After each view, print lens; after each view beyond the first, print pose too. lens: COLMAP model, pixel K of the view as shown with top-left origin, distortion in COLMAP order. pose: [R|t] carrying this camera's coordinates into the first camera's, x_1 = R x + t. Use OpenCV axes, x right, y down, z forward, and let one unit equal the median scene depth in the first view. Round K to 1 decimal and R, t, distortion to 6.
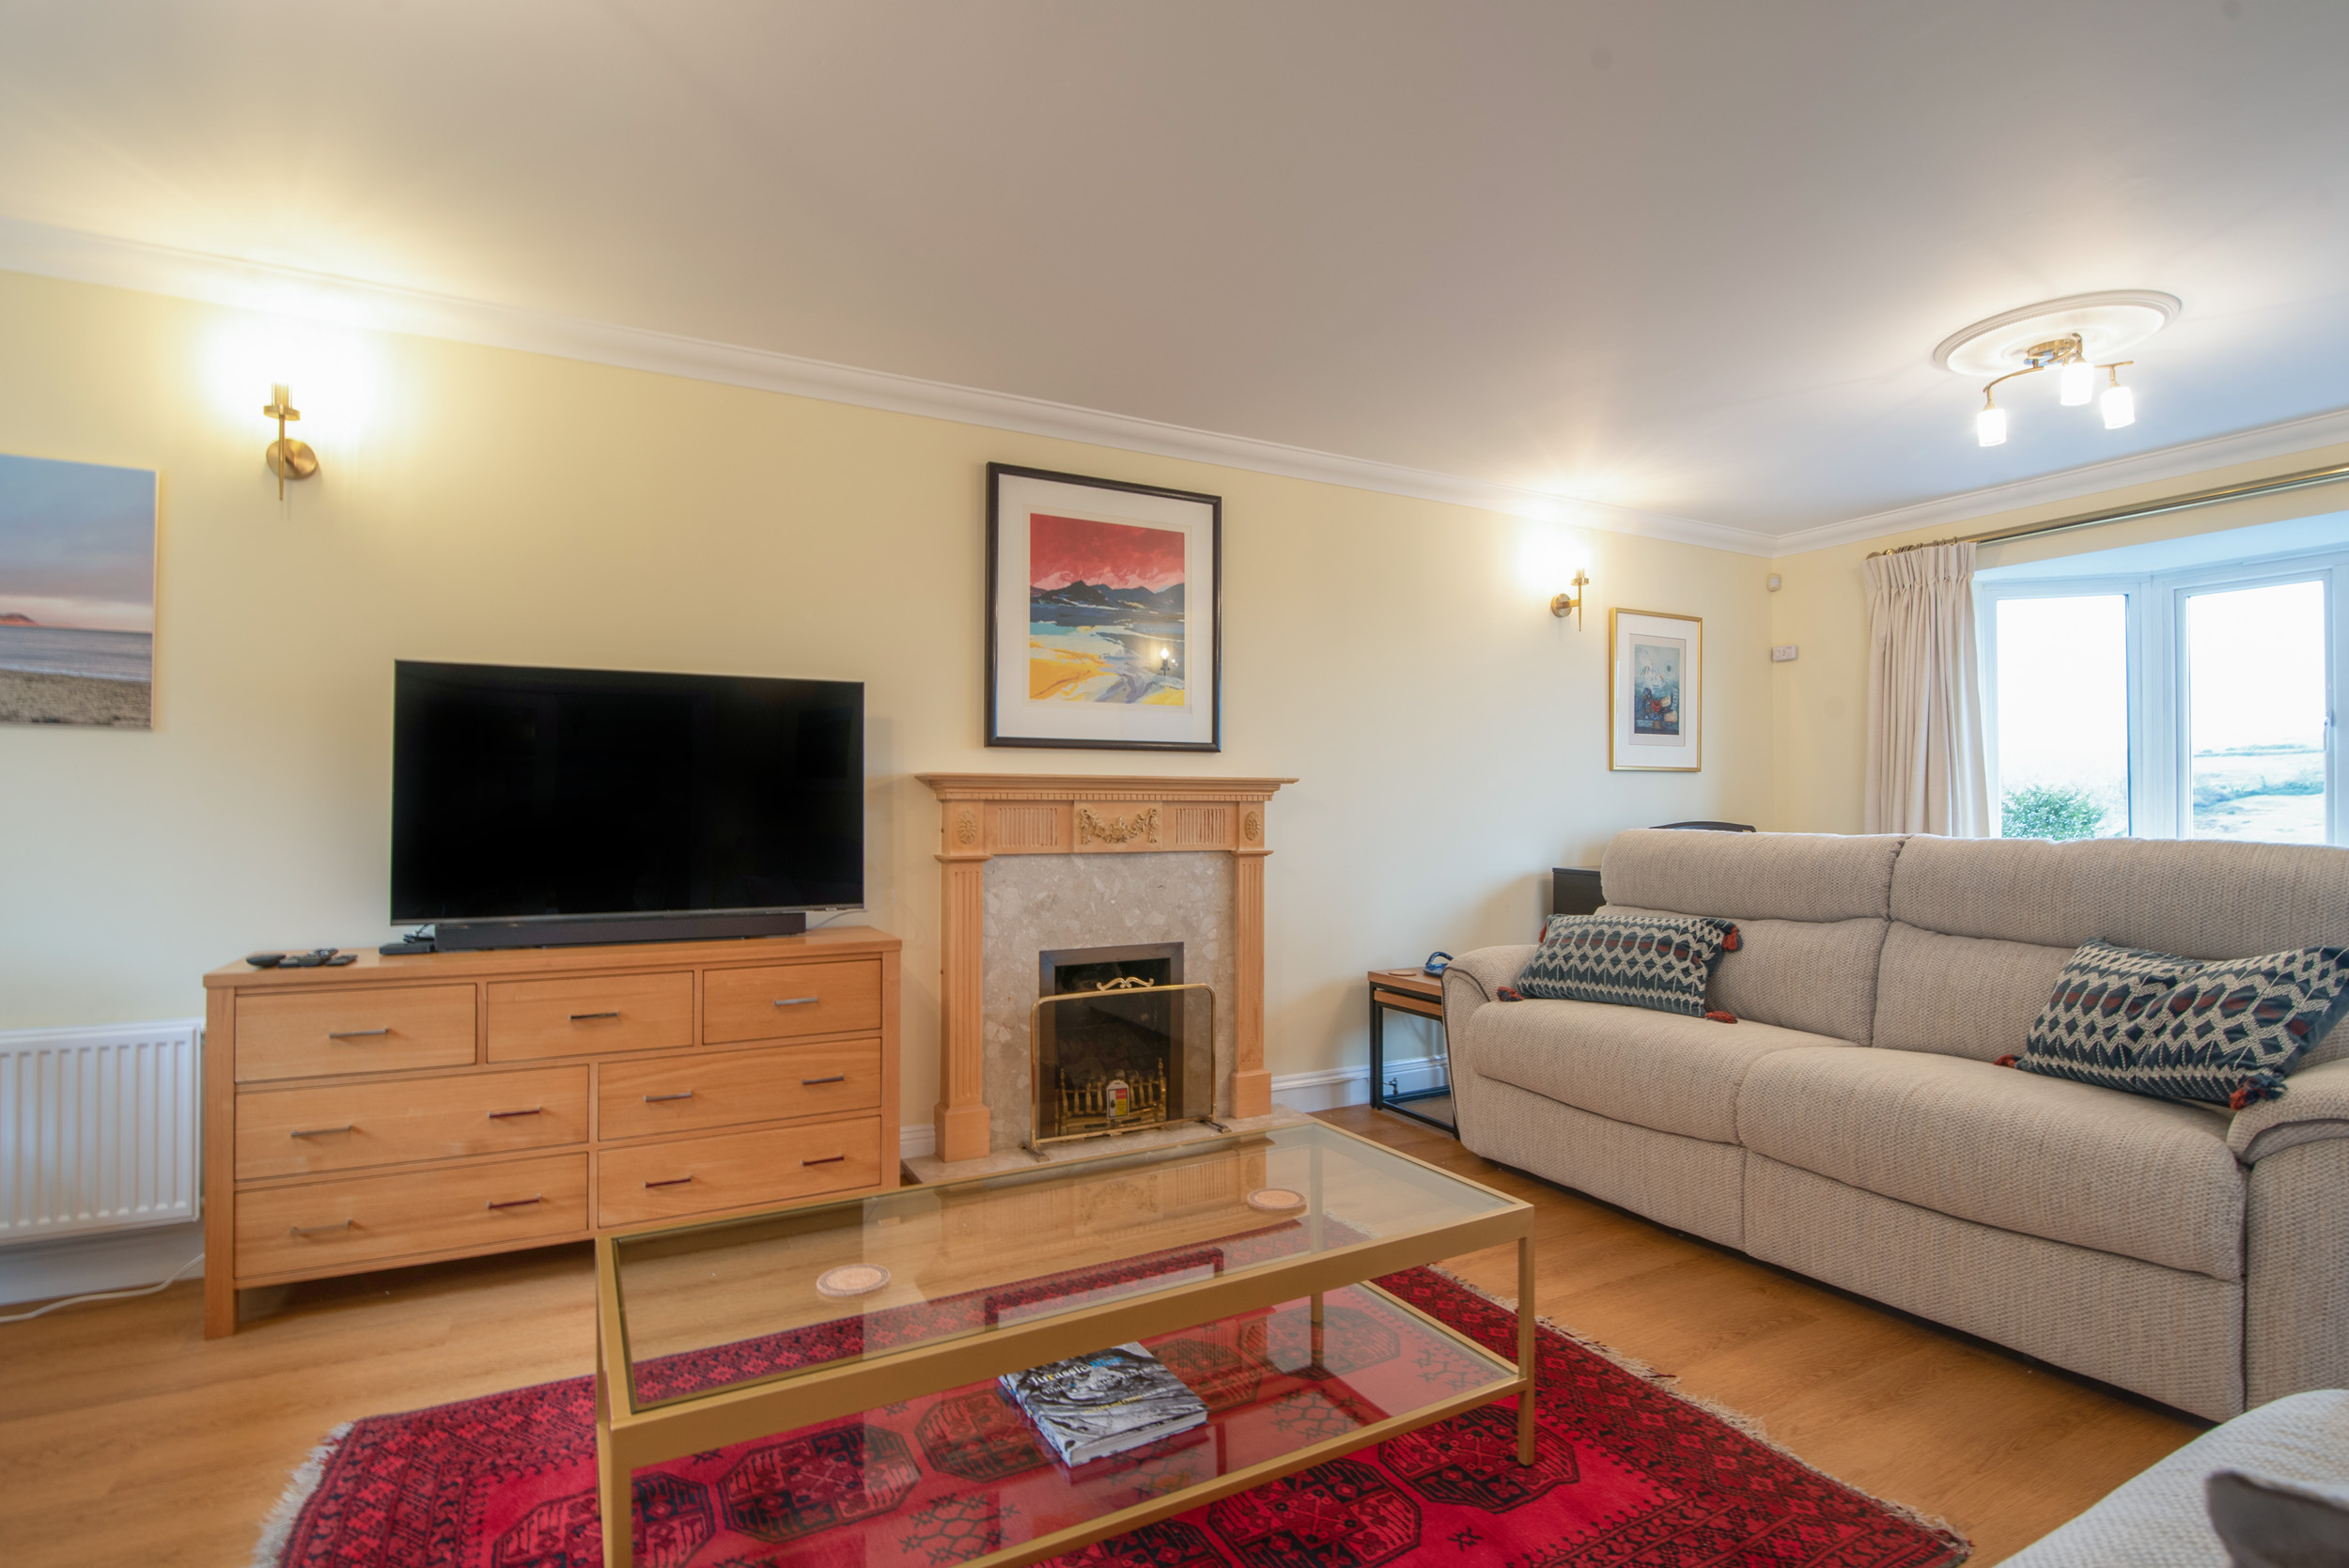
lens RADIAL K [[1125.8, 0, 1164.7], [0, 1125.8, 784.3], [0, 0, 1]] dist [-0.003469, -0.000789]
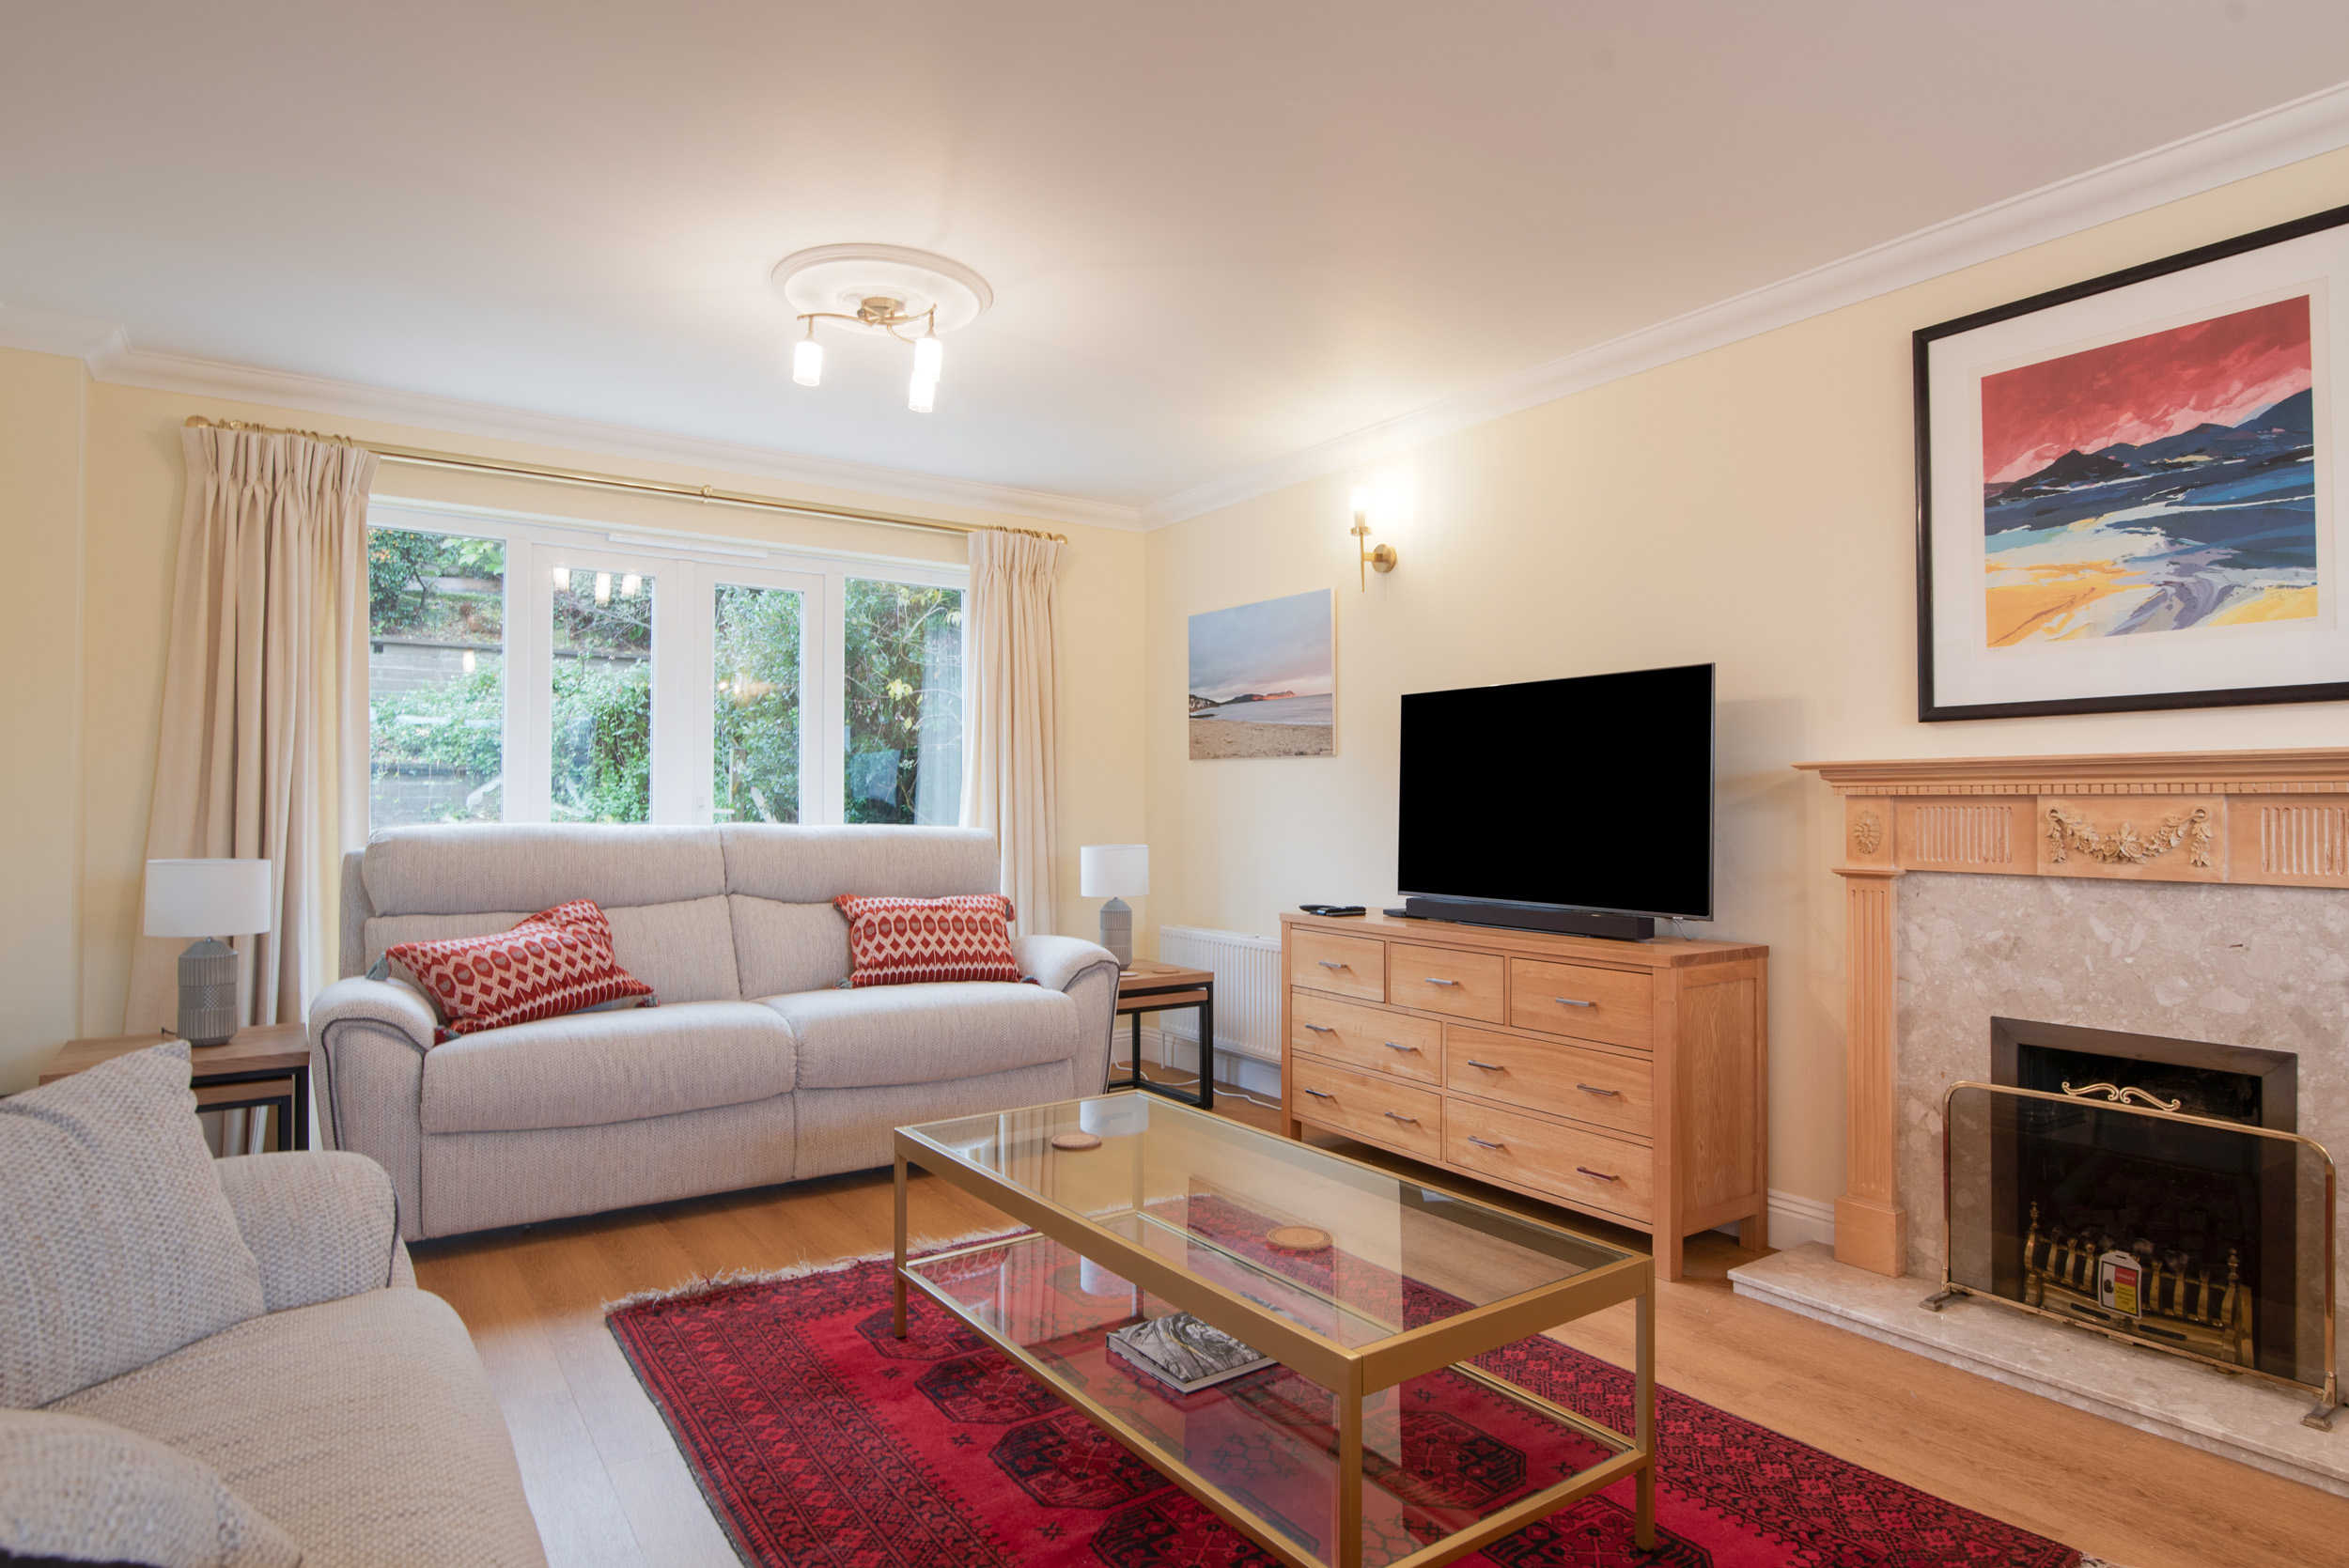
lens RADIAL K [[1264.5, 0, 1174.5], [0, 1264.5, 784.0], [0, 0, 1]] dist [-0.001932, 0.000218]
pose [[0.127133, -0.018249, -0.991718, 0.587956], [0.019516, 0.999683, -0.015894, 0.010033], [0.991694, -0.017334, 0.127449, 0.414593]]
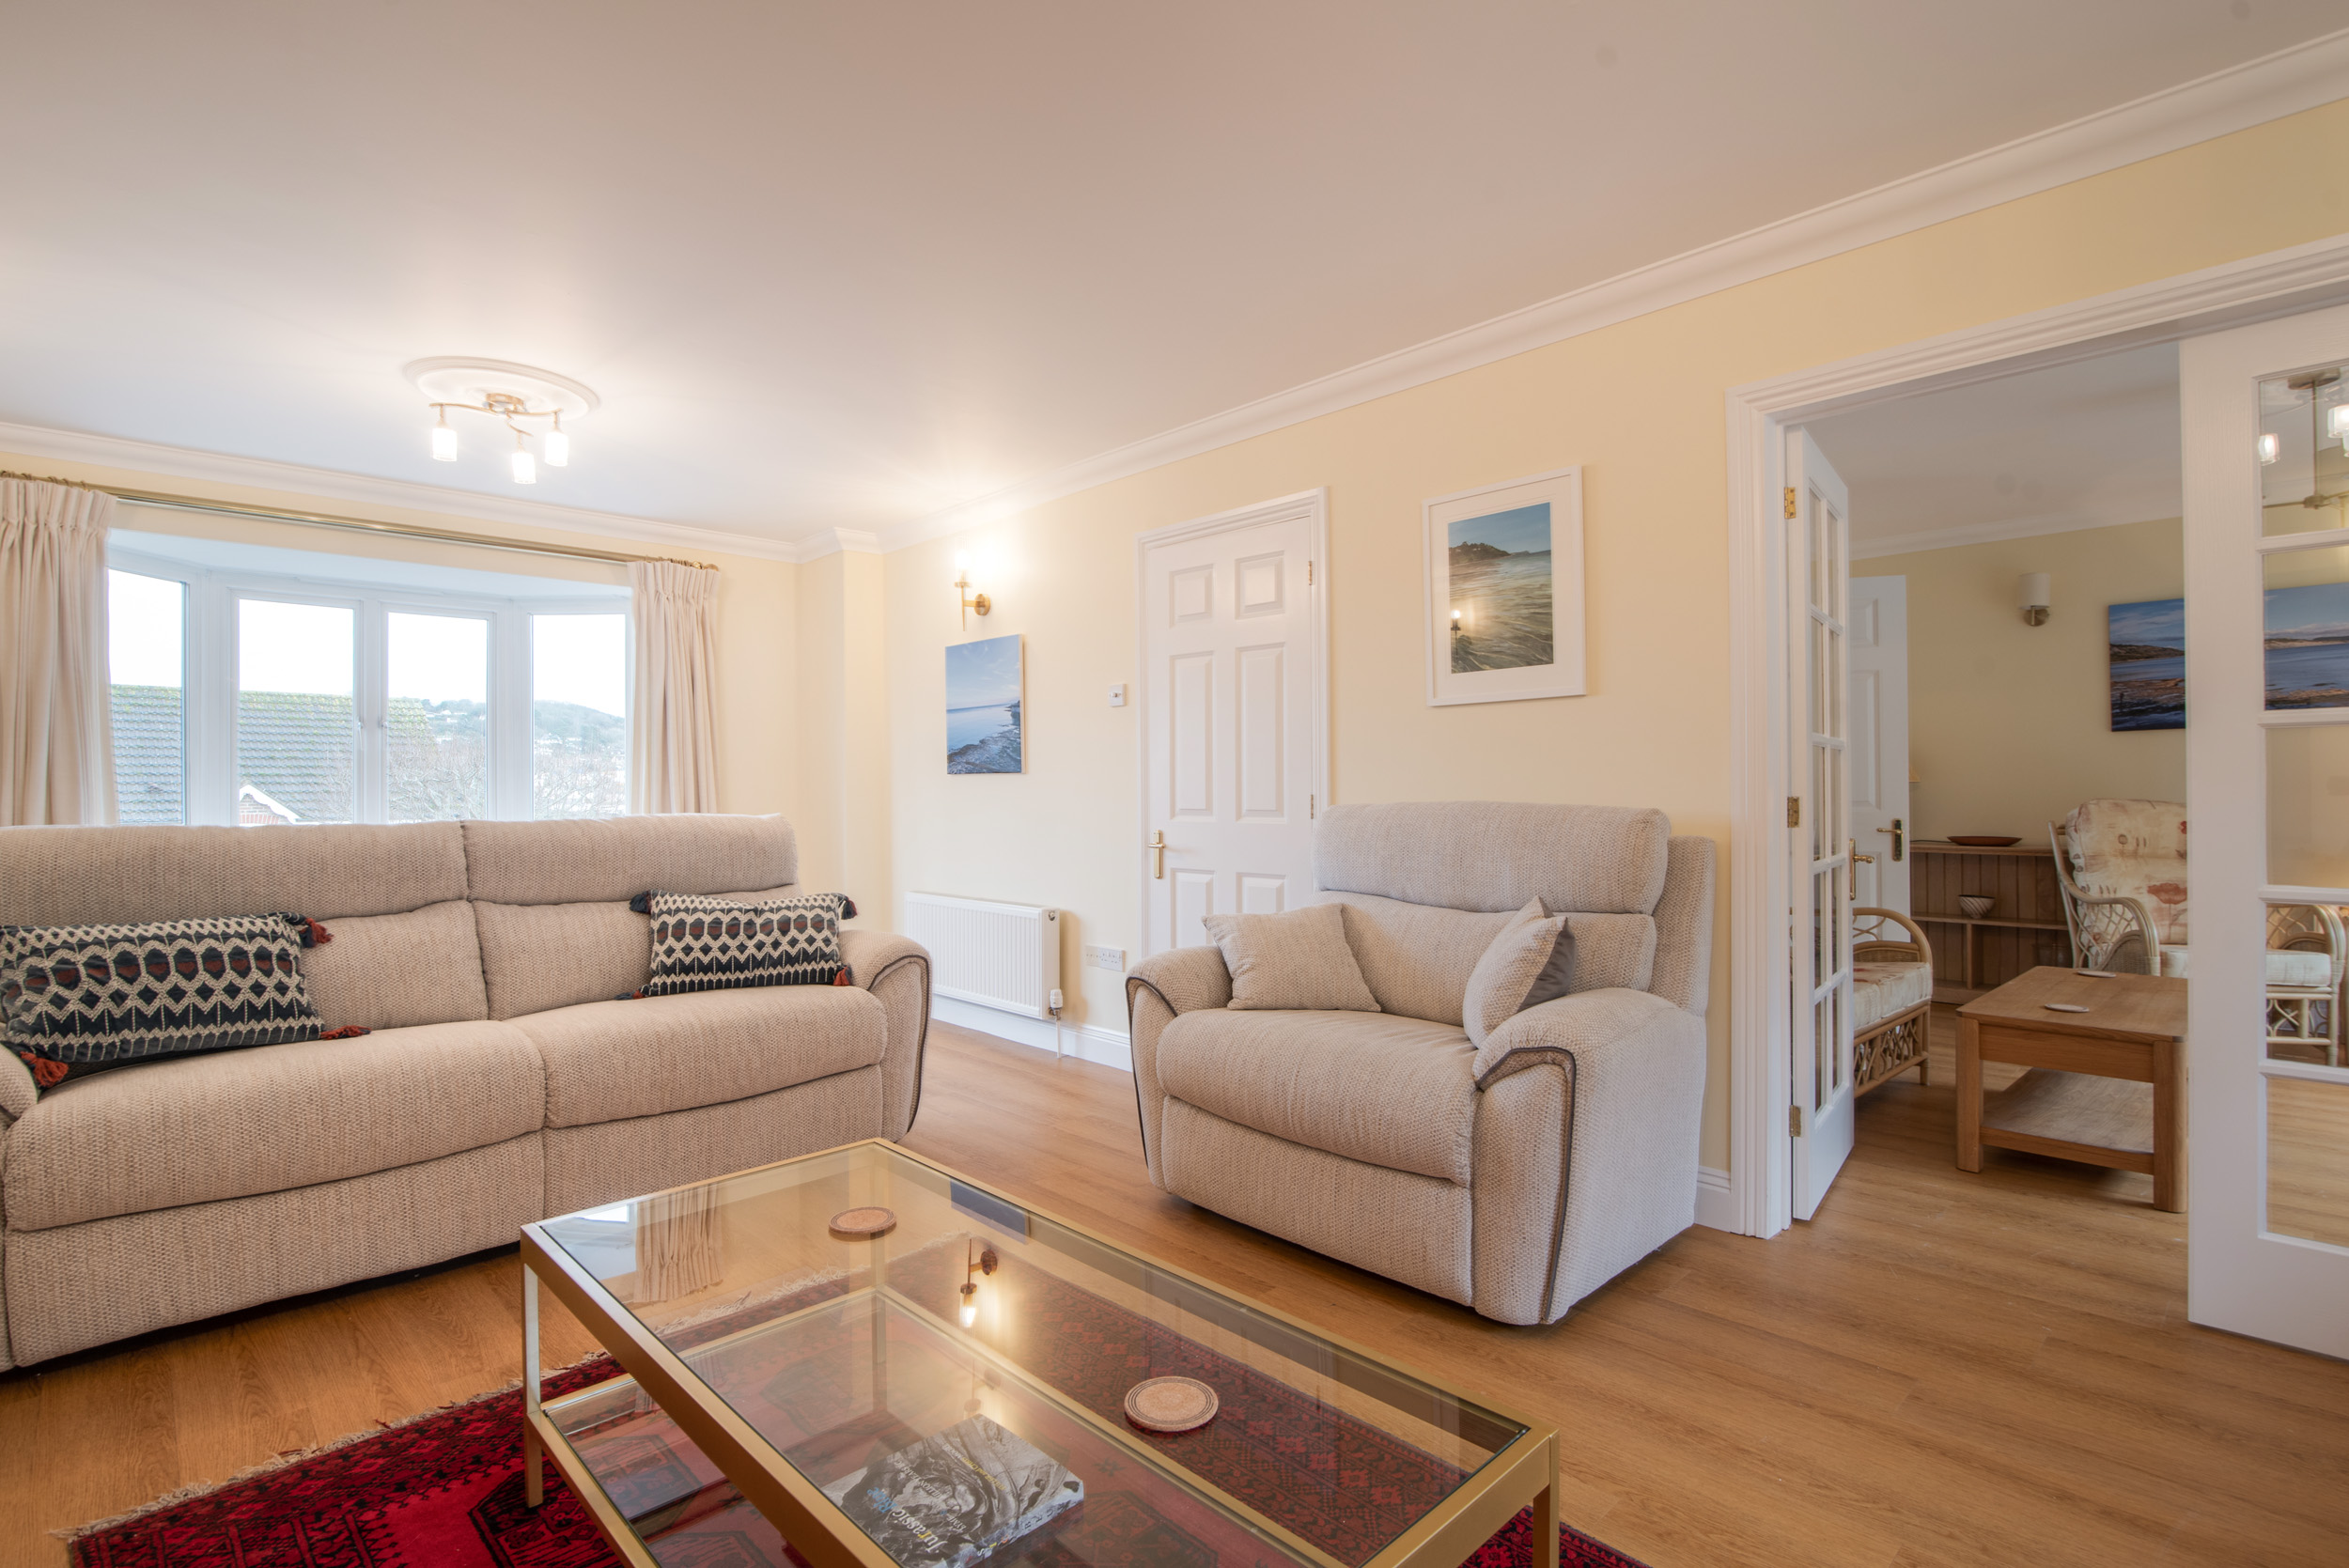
lens RADIAL K [[1125.8, 0, 1164.7], [0, 1125.8, 784.3], [0, 0, 1]] dist [-0.003469, -0.000789]
pose [[-0.272032, -0.000664, 0.962288, -0.472102], [-0.027373, 0.999600, -0.007049, -0.002434], [-0.961899, -0.028258, -0.271942, 0.550335]]
